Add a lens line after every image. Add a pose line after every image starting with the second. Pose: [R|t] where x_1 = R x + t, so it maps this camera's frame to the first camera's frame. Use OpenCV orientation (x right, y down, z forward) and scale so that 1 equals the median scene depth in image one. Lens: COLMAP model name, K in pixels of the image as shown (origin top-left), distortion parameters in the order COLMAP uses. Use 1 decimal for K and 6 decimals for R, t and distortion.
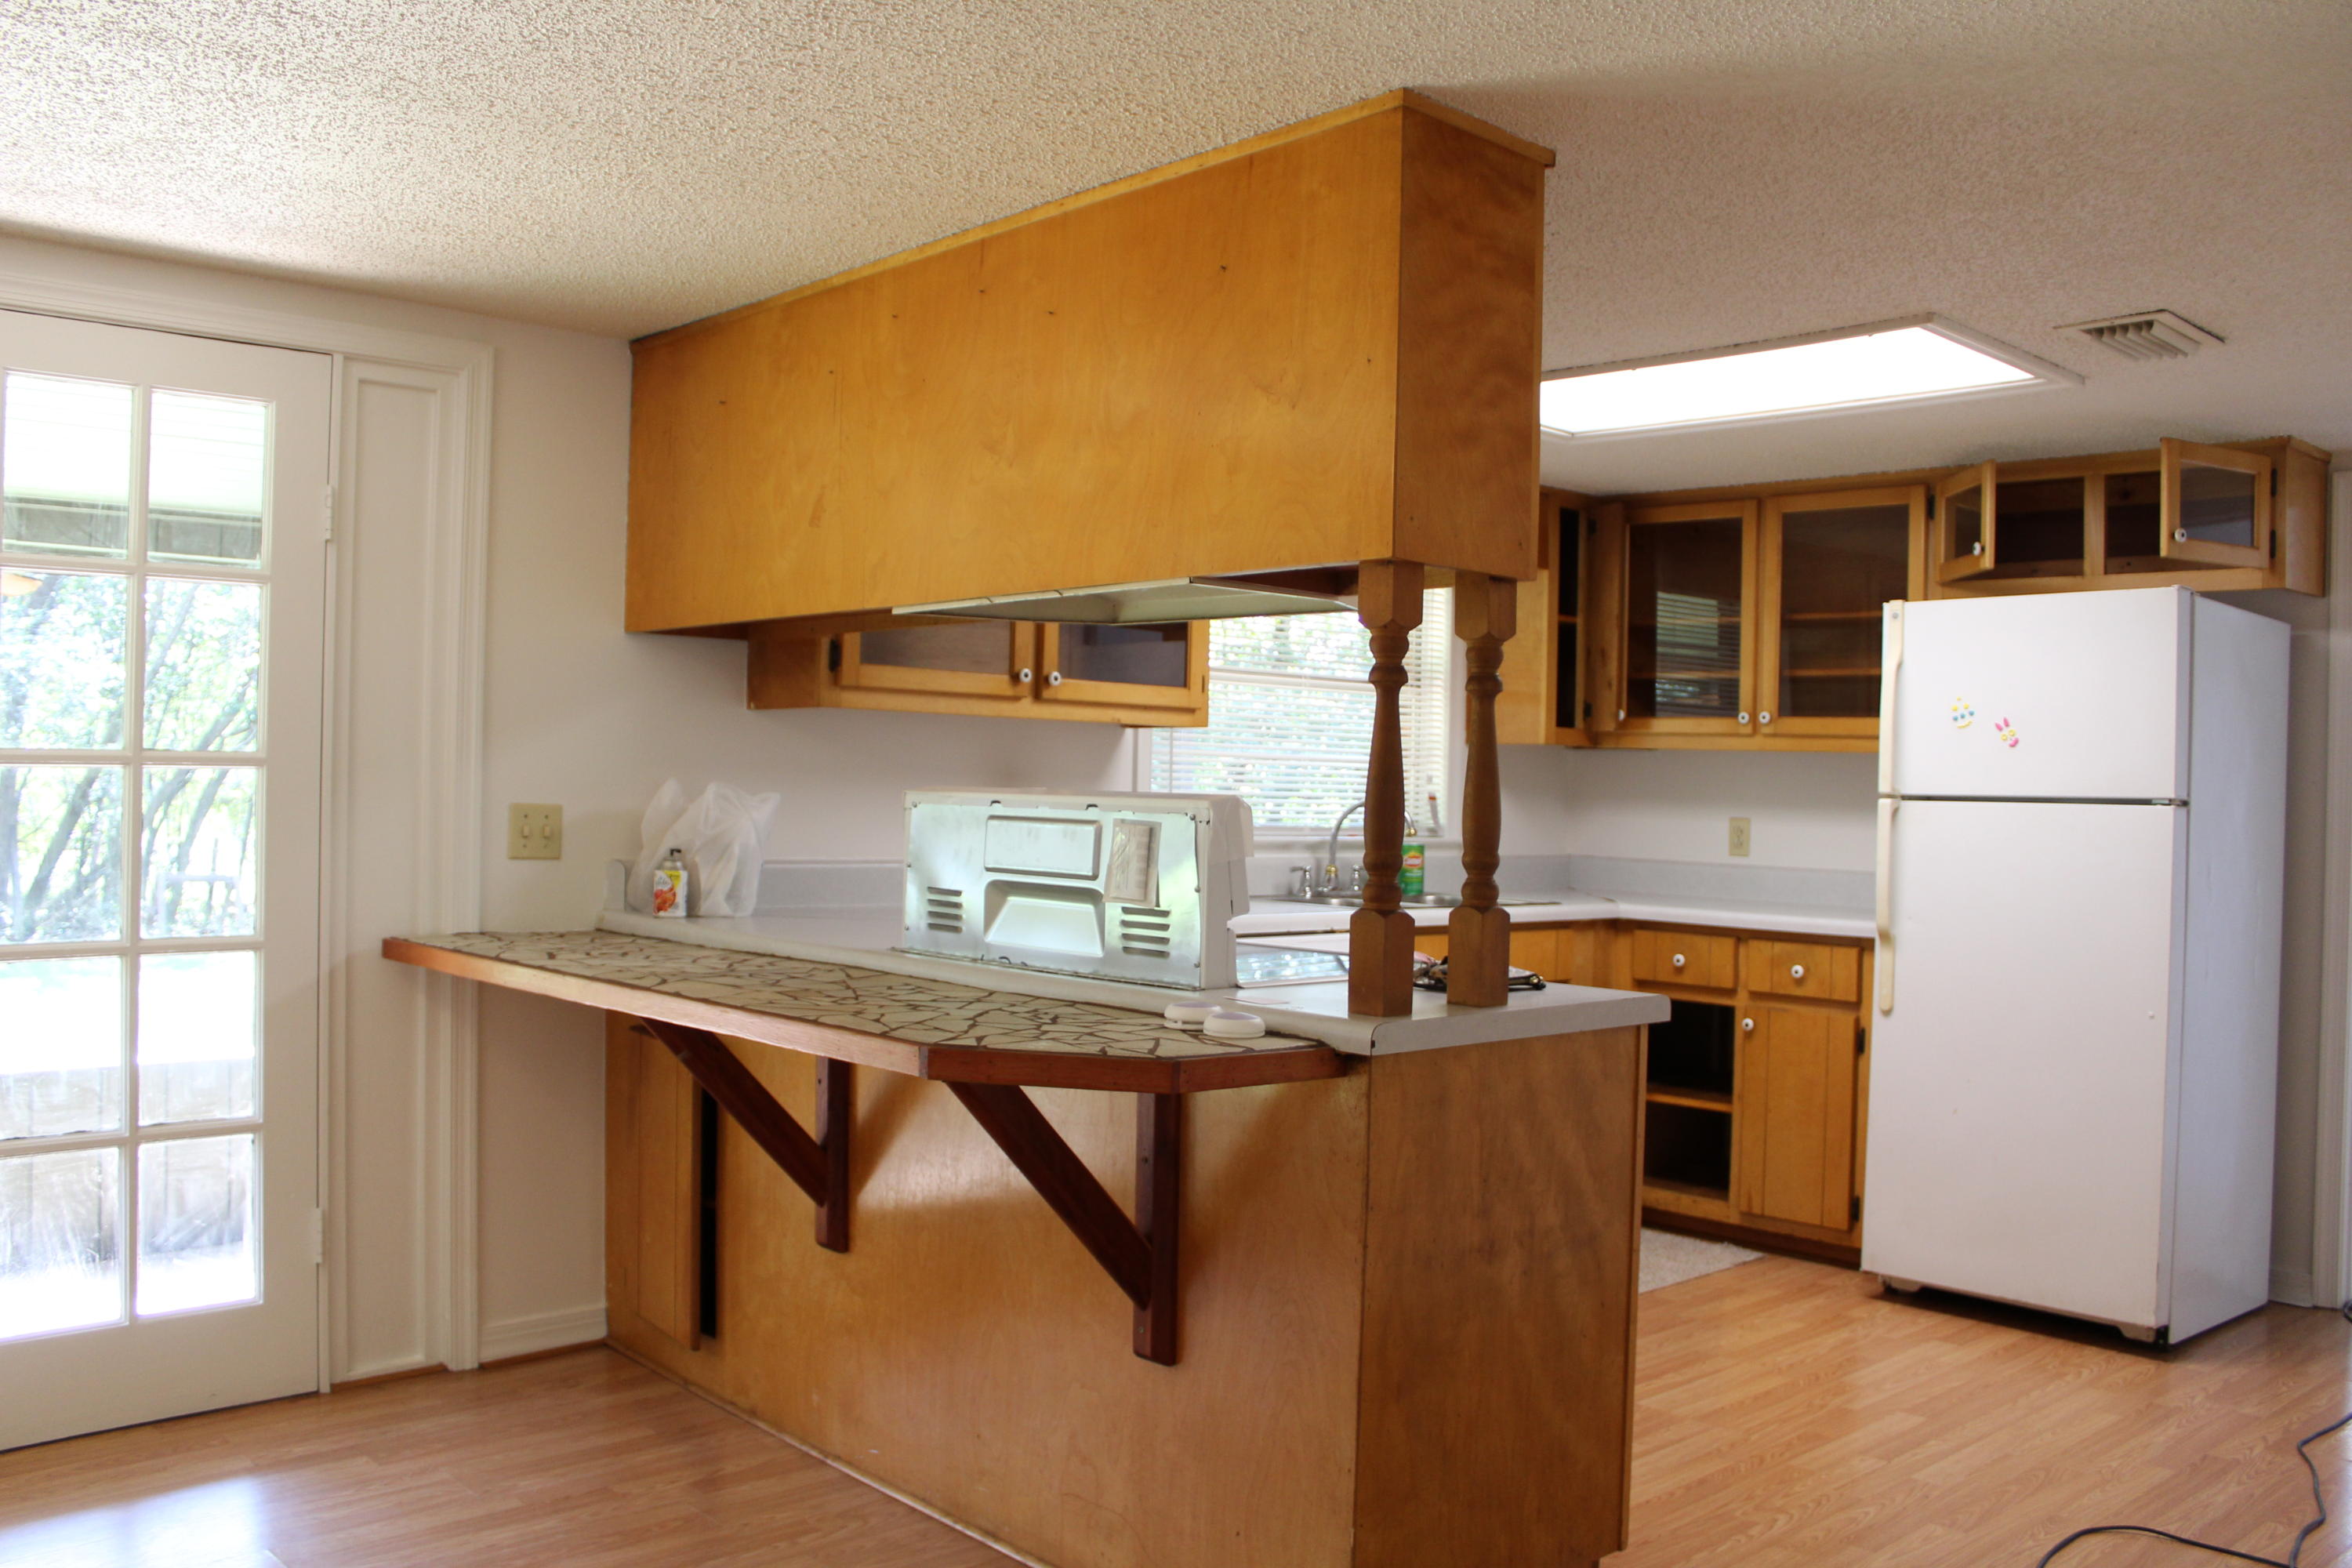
lens RADIAL K [[1985.5, 0, 1171.2], [0, 1985.5, 772.7], [0, 0, 1]] dist [-0.160504, 0.157202]
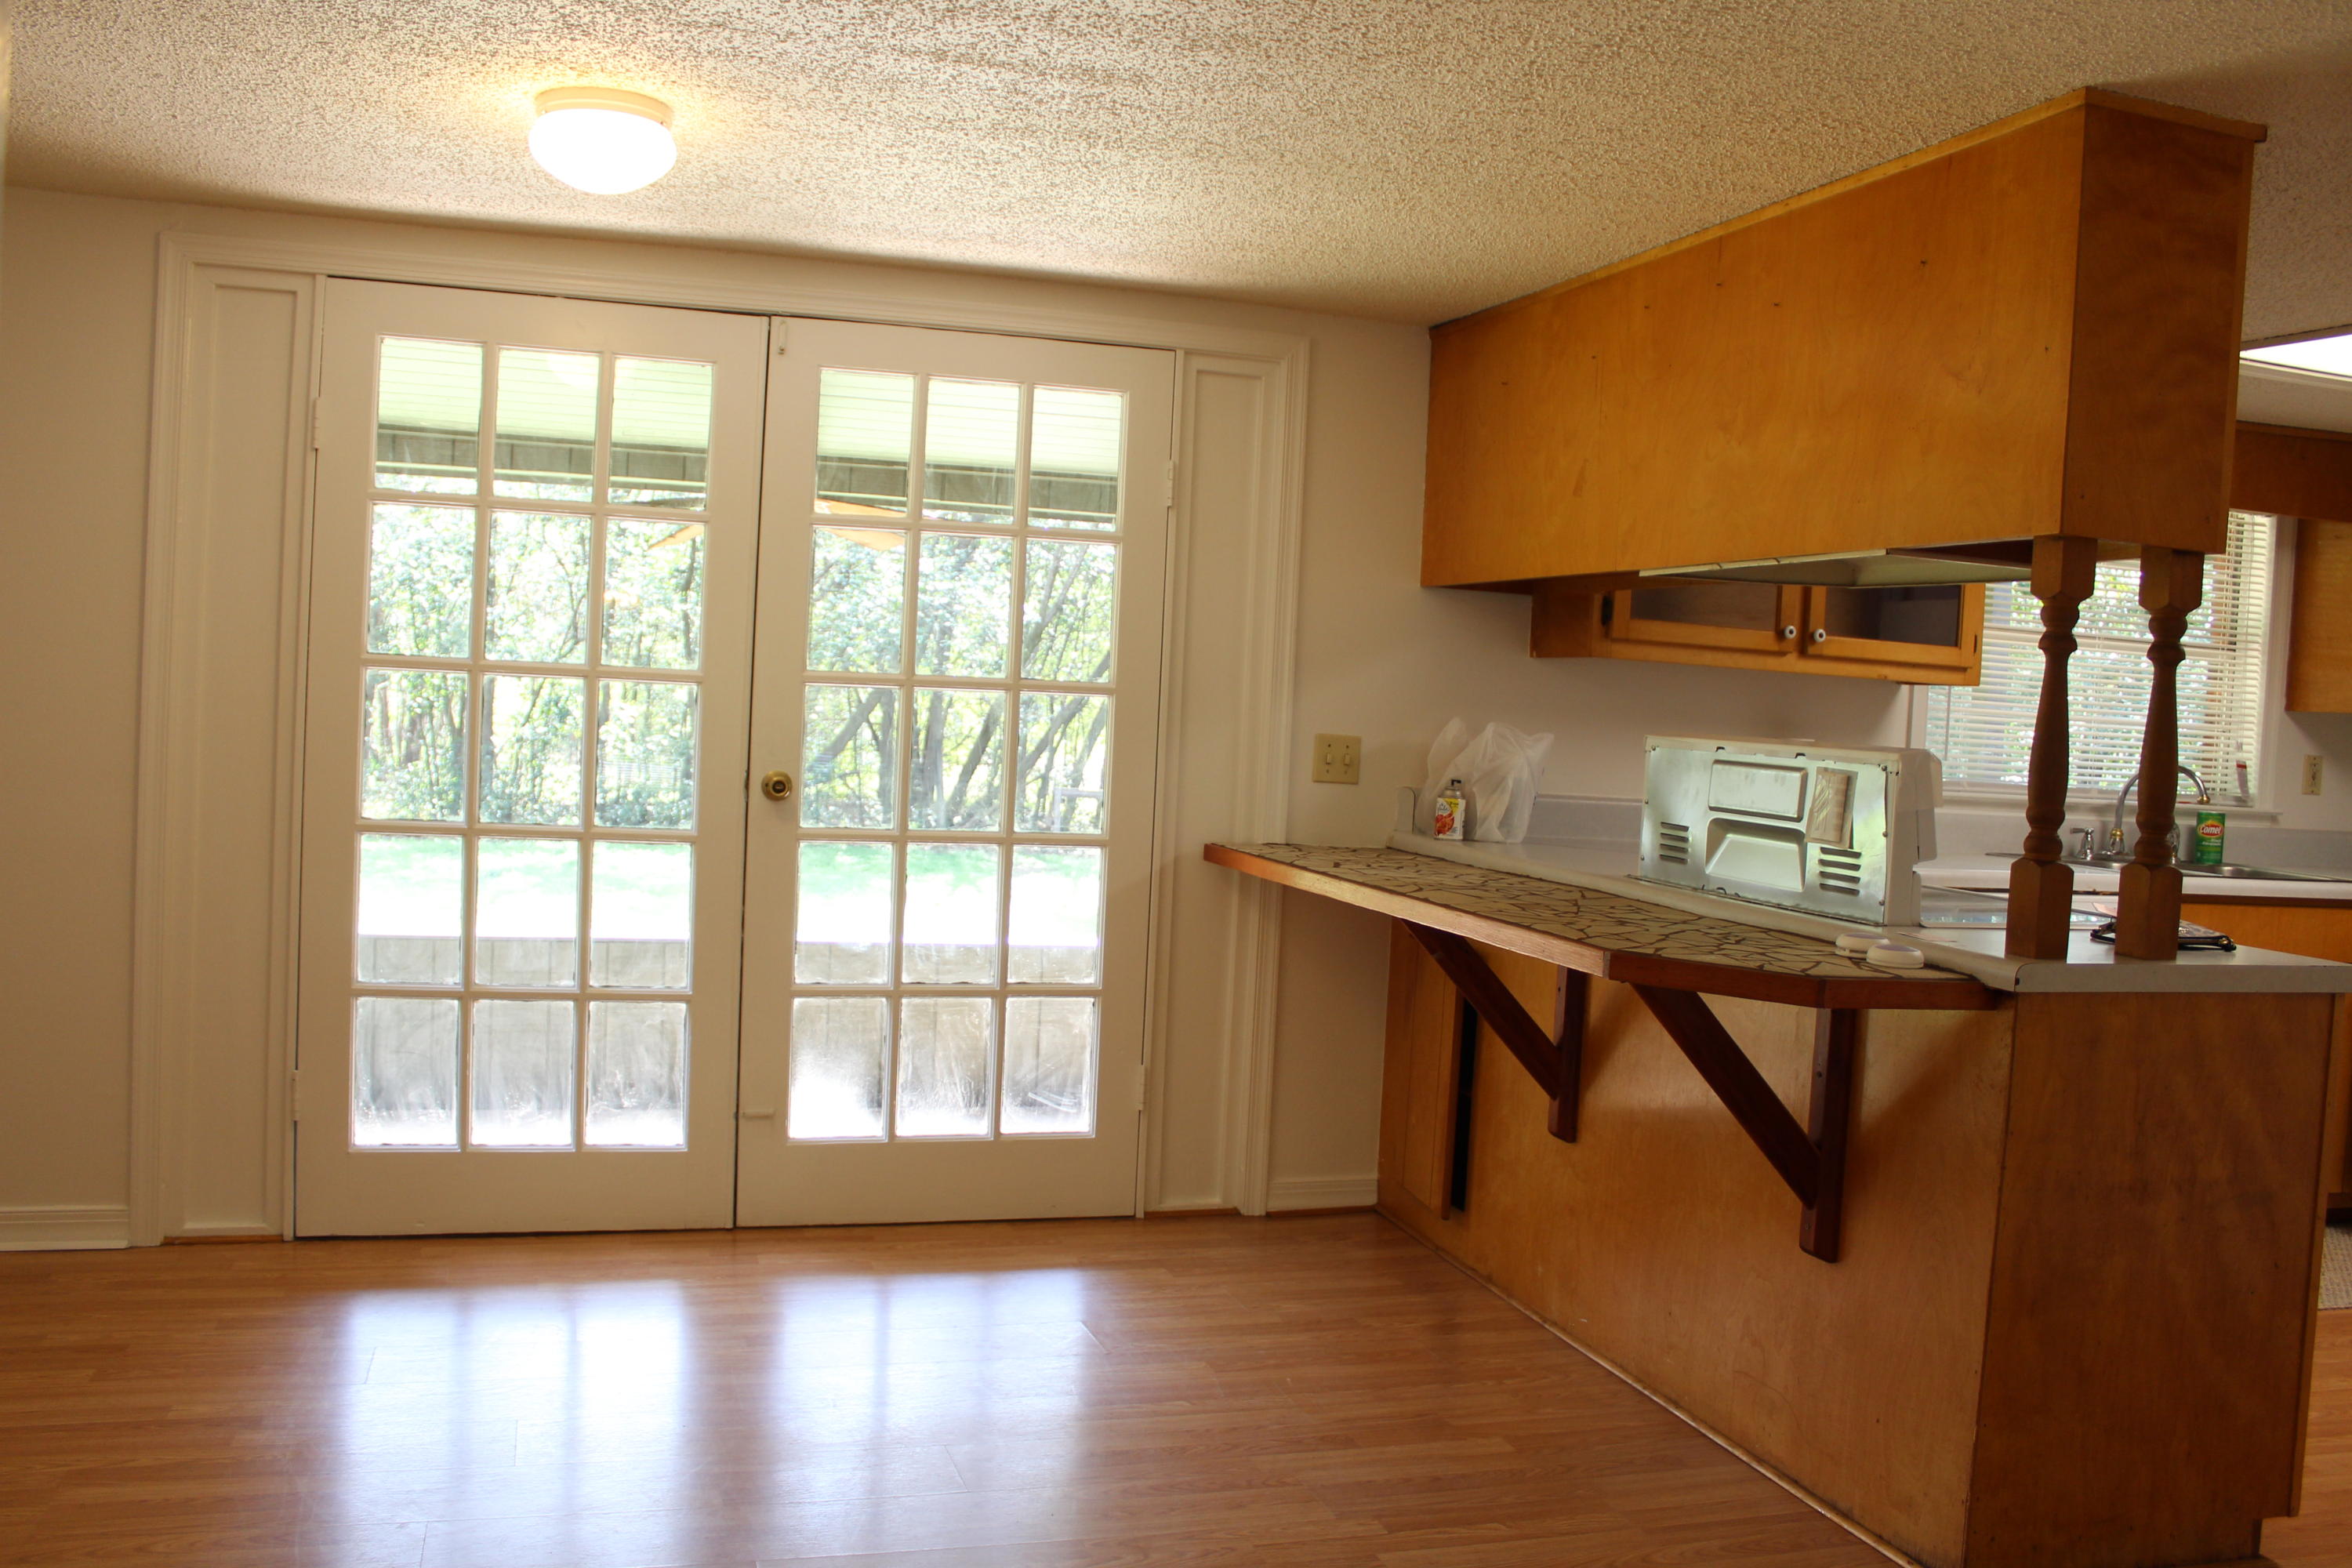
lens RADIAL K [[1925.6, 0, 1176.0], [0, 1925.6, 784.0], [0, 0, 1]] dist [-0.123849, 0.143103]
pose [[0.911588, 0.047363, -0.408367, 0.057714], [-0.032926, 0.998562, 0.042314, -0.000087], [0.409784, -0.025127, 0.911837, -0.079815]]
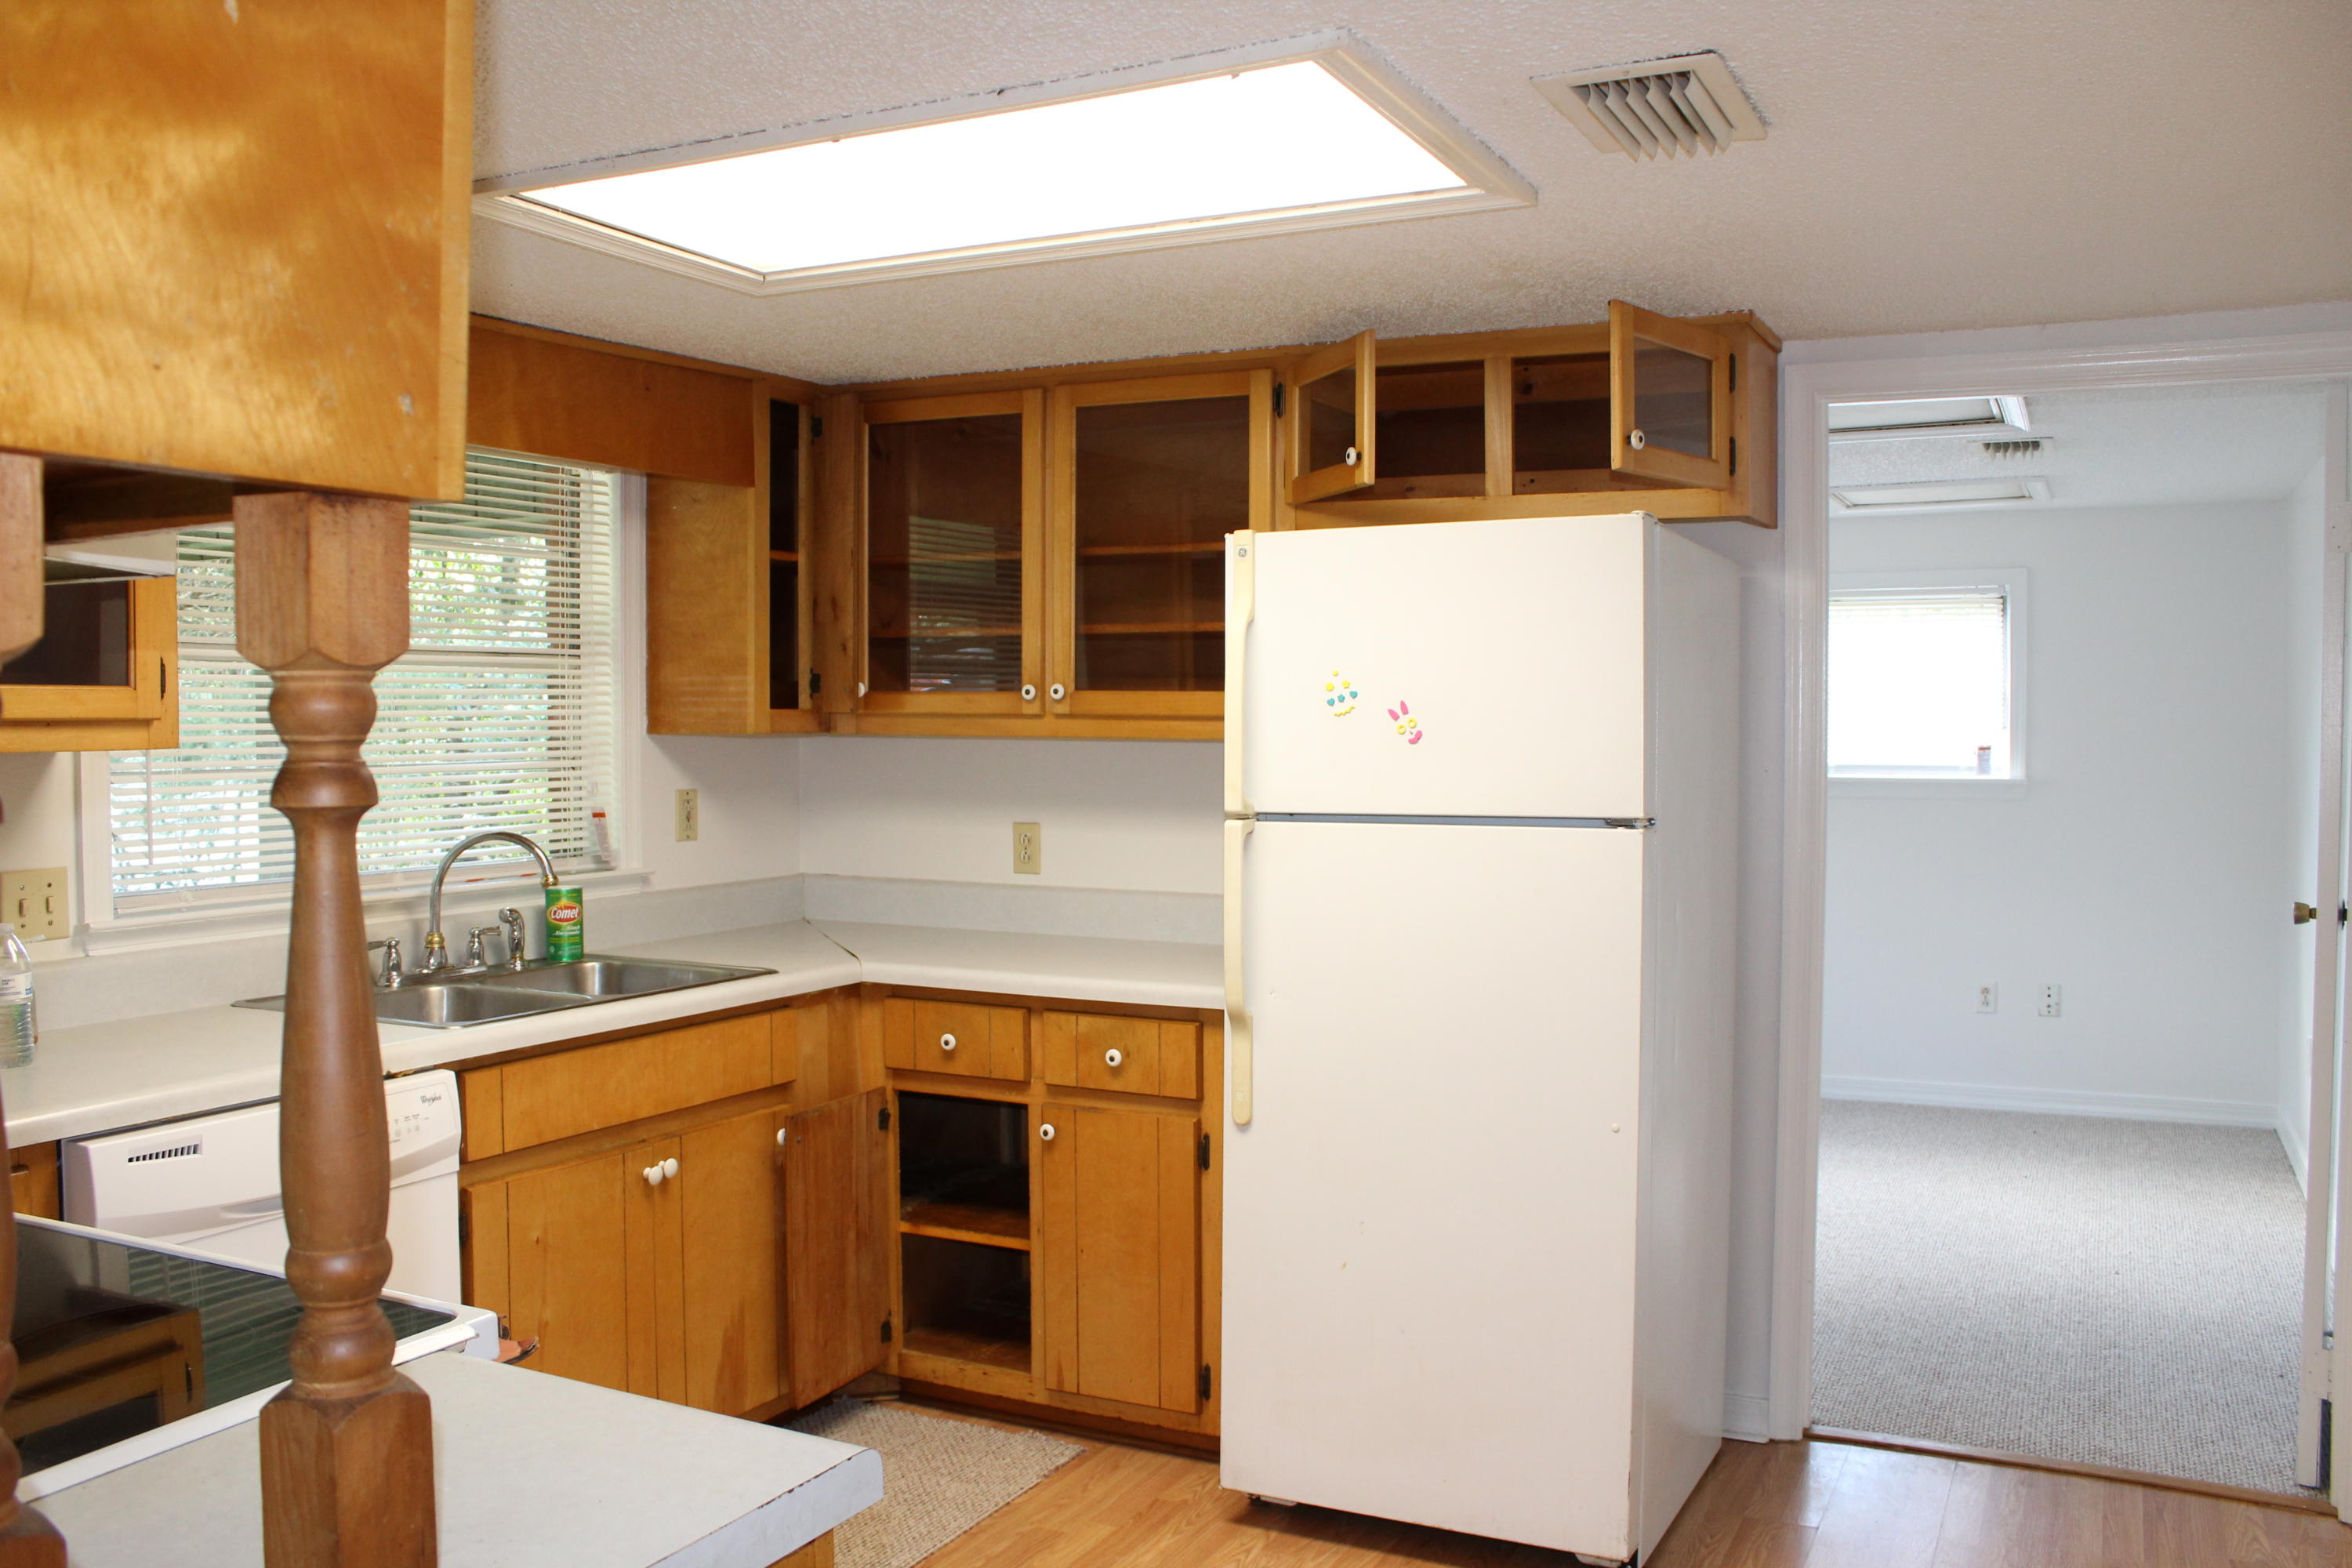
lens RADIAL K [[1979.6, 0, 1176.0], [0, 1979.6, 784.0], [0, 0, 1]] dist [-0.189765, -0.001619]
pose [[0.937074, -0.036333, 0.347235, 0.148220], [0.021478, 0.998686, 0.046536, -0.044483], [-0.348469, -0.036150, 0.936623, 0.496096]]
